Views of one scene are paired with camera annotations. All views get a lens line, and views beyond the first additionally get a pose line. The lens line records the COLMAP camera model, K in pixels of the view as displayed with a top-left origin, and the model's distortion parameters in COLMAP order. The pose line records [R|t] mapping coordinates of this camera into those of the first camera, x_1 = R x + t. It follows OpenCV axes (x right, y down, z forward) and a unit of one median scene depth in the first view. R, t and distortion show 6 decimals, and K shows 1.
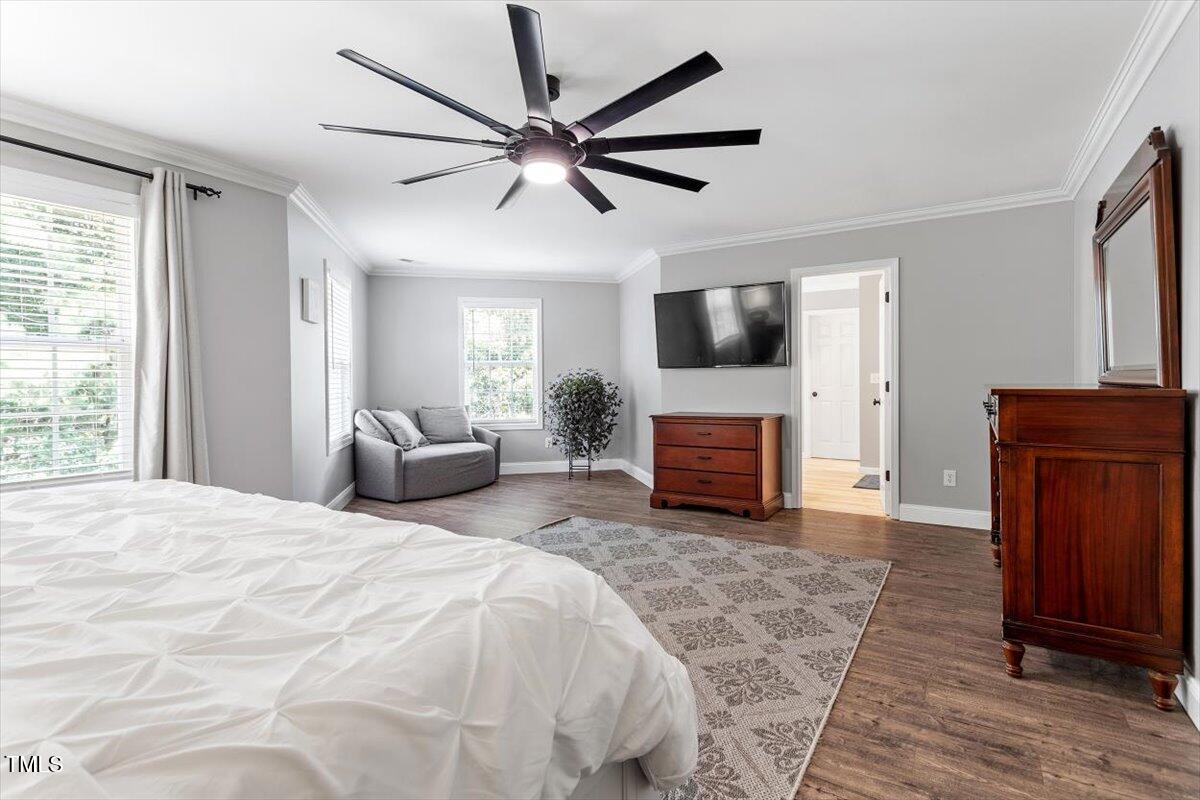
lens RADIAL K [[571.0, 0, 590.3], [0, 571.0, 399.1], [0, 0, 1]] dist [-0.002391, 0.000494]
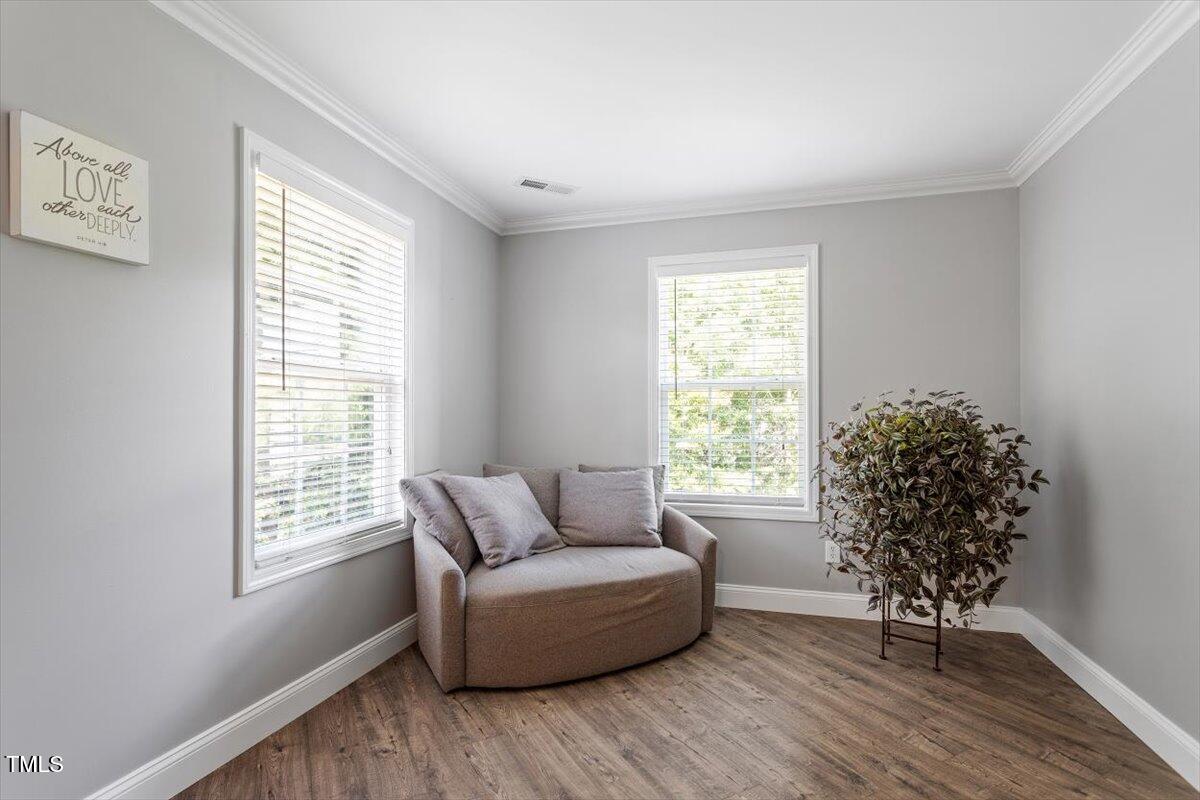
lens RADIAL K [[568.0, 0, 597.2], [0, 568.0, 412.6], [0, 0, 1]] dist [-0.003337, 0.000042]
pose [[0.876467, 0.004642, -0.481440, -0.021112], [-0.023035, 0.999213, -0.032301, -0.019447], [0.480911, 0.039401, 0.875884, 0.546198]]
